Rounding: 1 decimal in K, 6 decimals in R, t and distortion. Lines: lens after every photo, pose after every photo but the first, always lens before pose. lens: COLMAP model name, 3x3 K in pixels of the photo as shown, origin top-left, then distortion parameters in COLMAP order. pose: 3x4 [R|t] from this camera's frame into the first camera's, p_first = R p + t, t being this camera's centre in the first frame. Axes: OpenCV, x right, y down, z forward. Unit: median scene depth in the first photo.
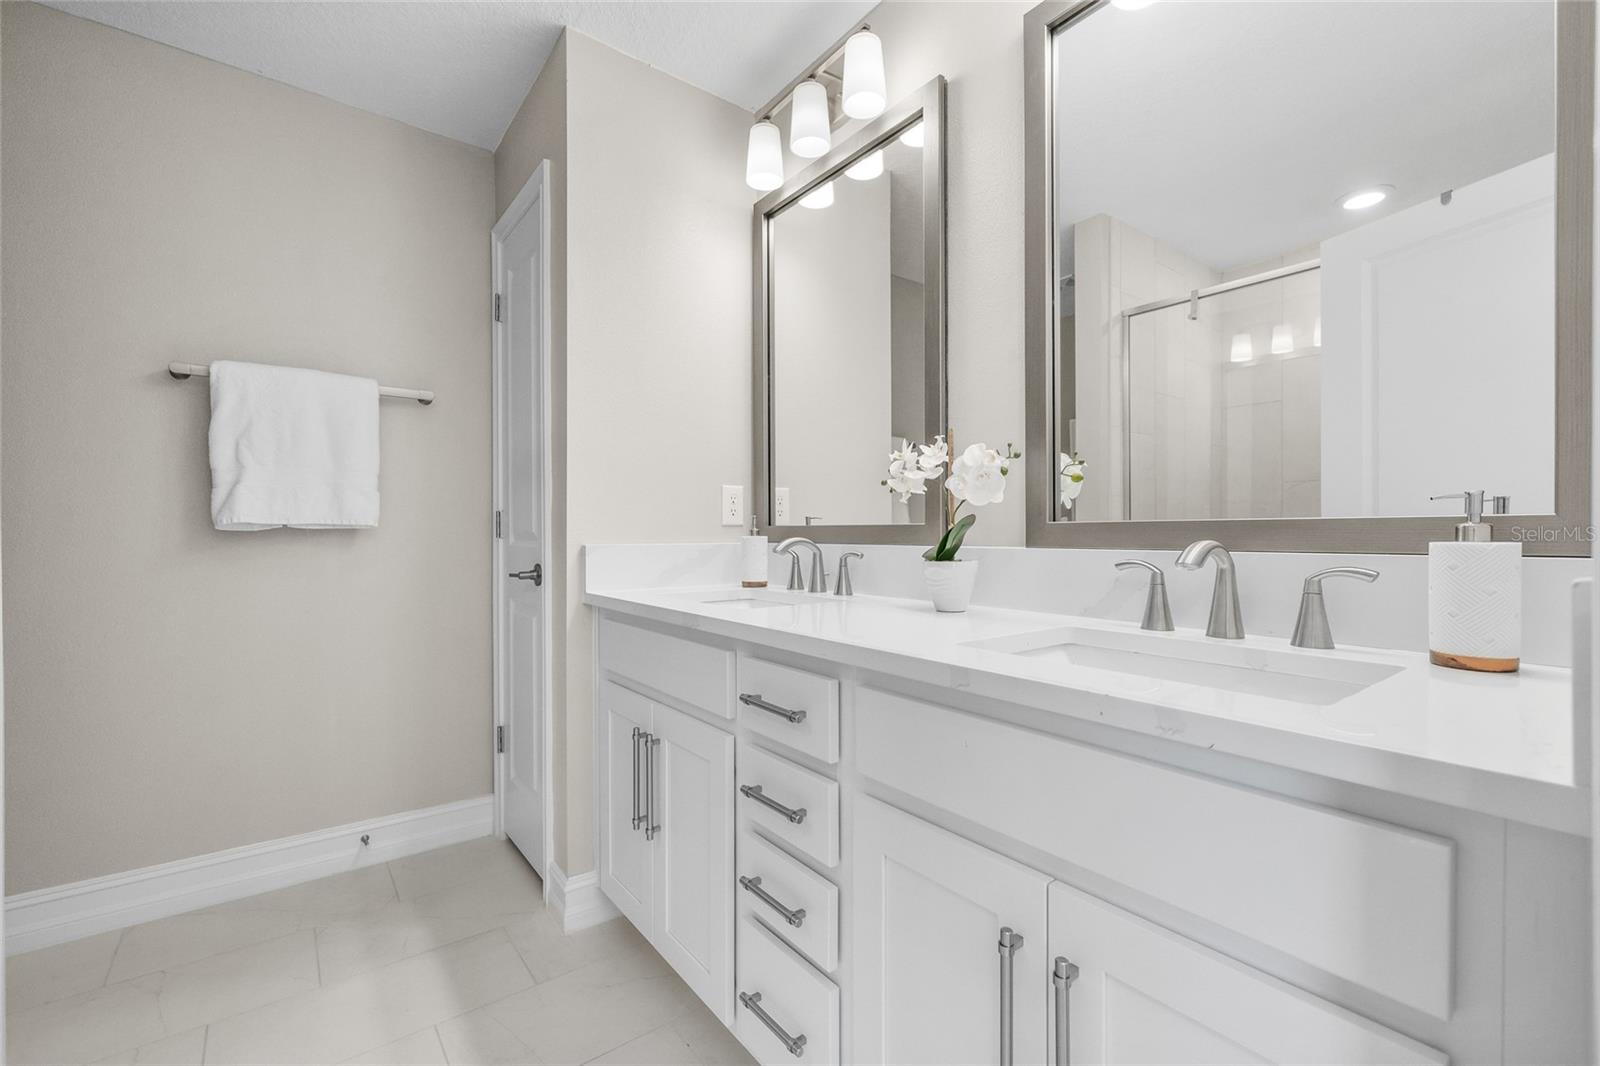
lens RADIAL K [[677.9, 0, 800.0], [0, 677.9, 533.0], [0, 0, 1]] dist [0.000726, 0.000207]
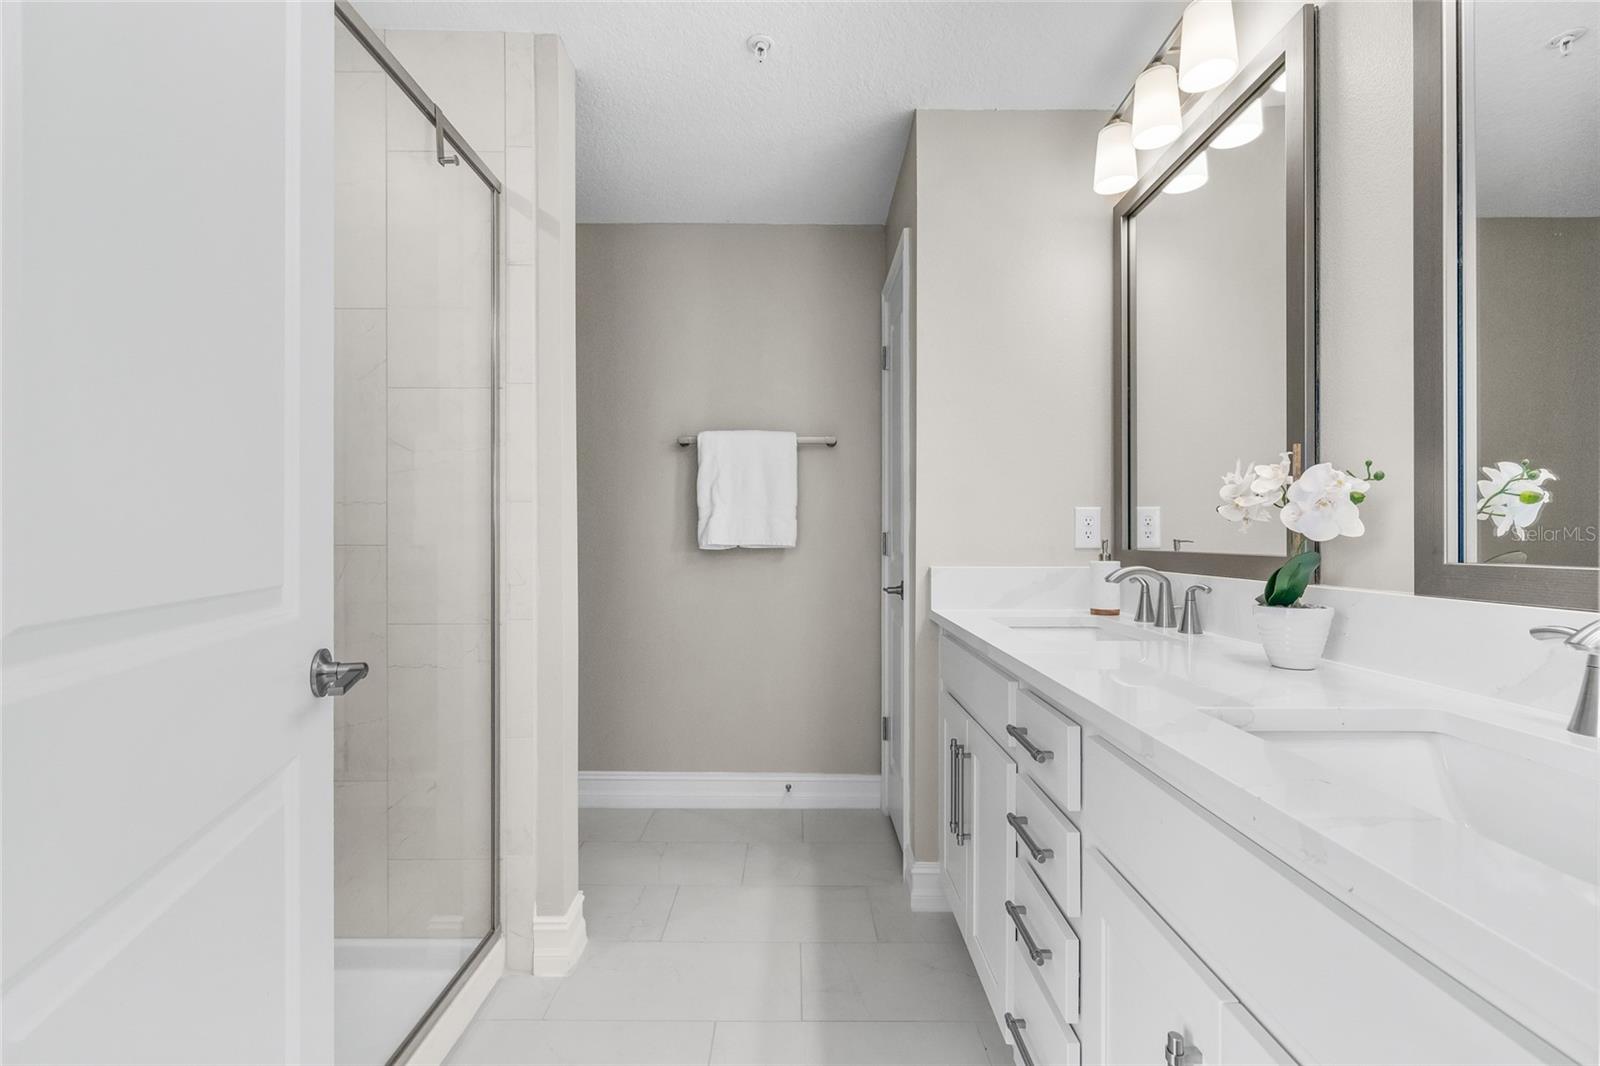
lens RADIAL K [[673.3, 0, 800.6], [0, 673.3, 535.3], [0, 0, 1]] dist [0.001375, 0.000069]
pose [[0.791043, -0.000100, -0.611760, 0.165180], [-0.001346, 0.999997, -0.001904, -0.027861], [0.611759, 0.002330, 0.791041, -0.005340]]
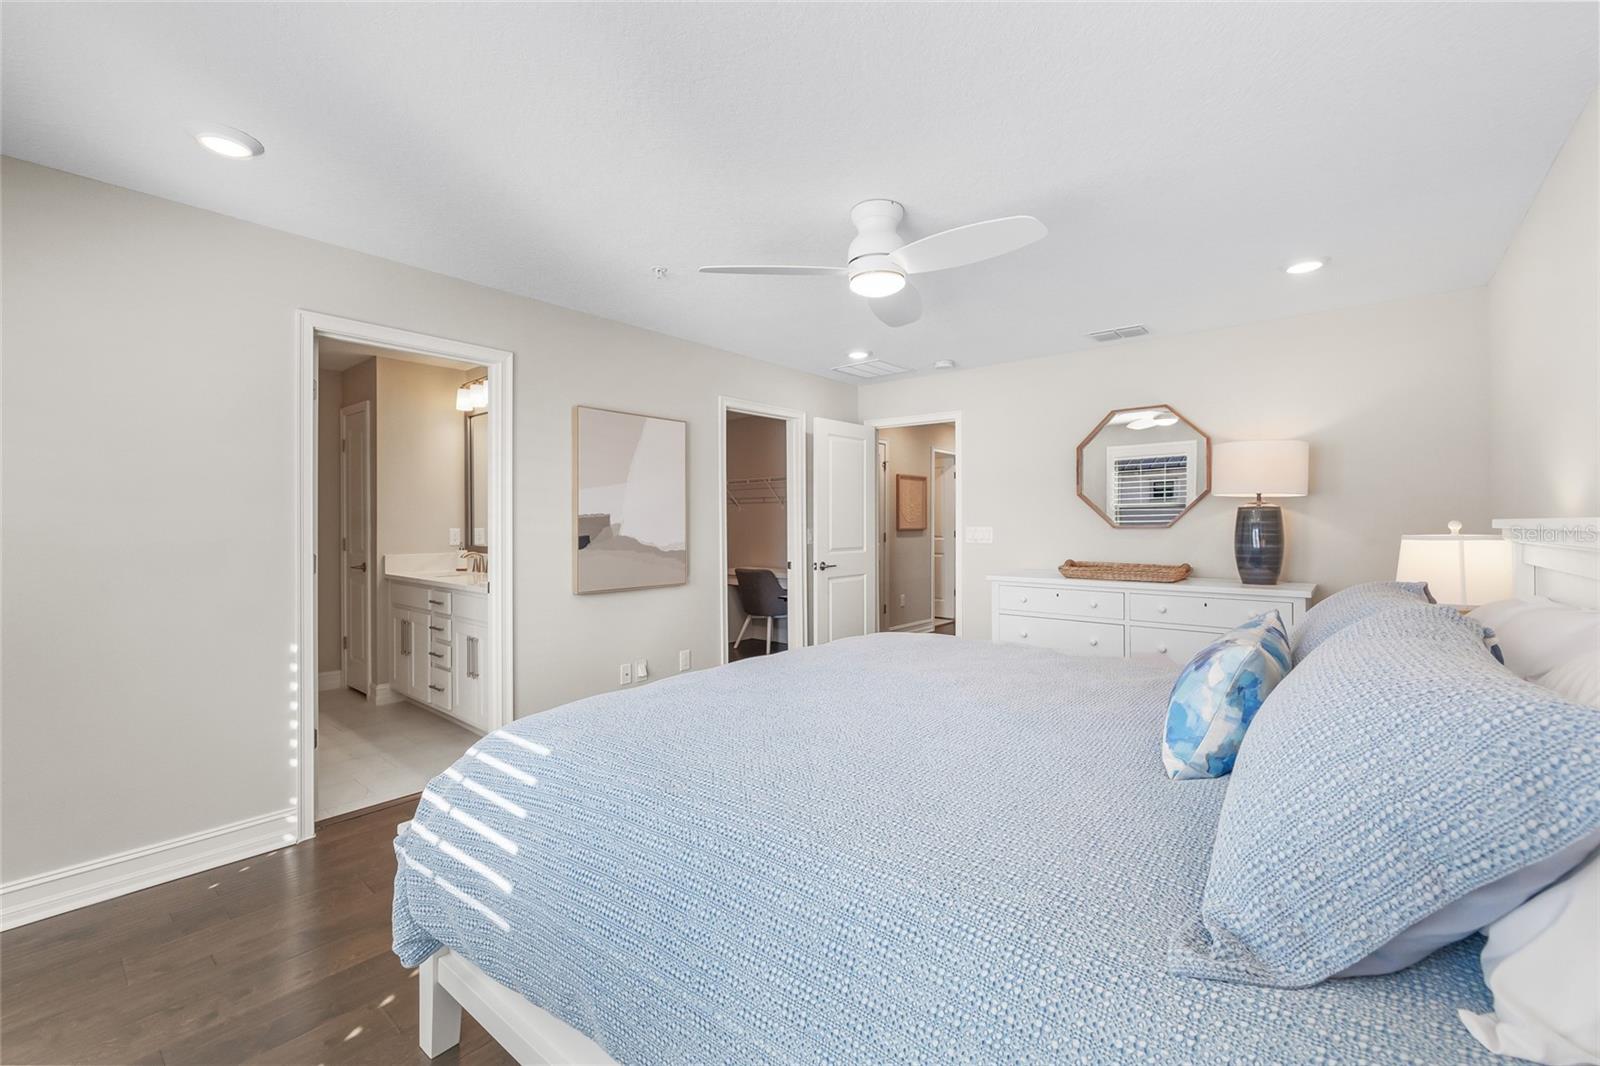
lens RADIAL K [[667.9, 0, 796.9], [0, 667.9, 522.9], [0, 0, 1]] dist [0.000319, -0.000113]
pose [[0.979541, -0.006171, 0.201152, 0.613361], [0.006529, 0.999978, -0.001117, -0.079976], [-0.201140, 0.002408, 0.979559, -1.560071]]
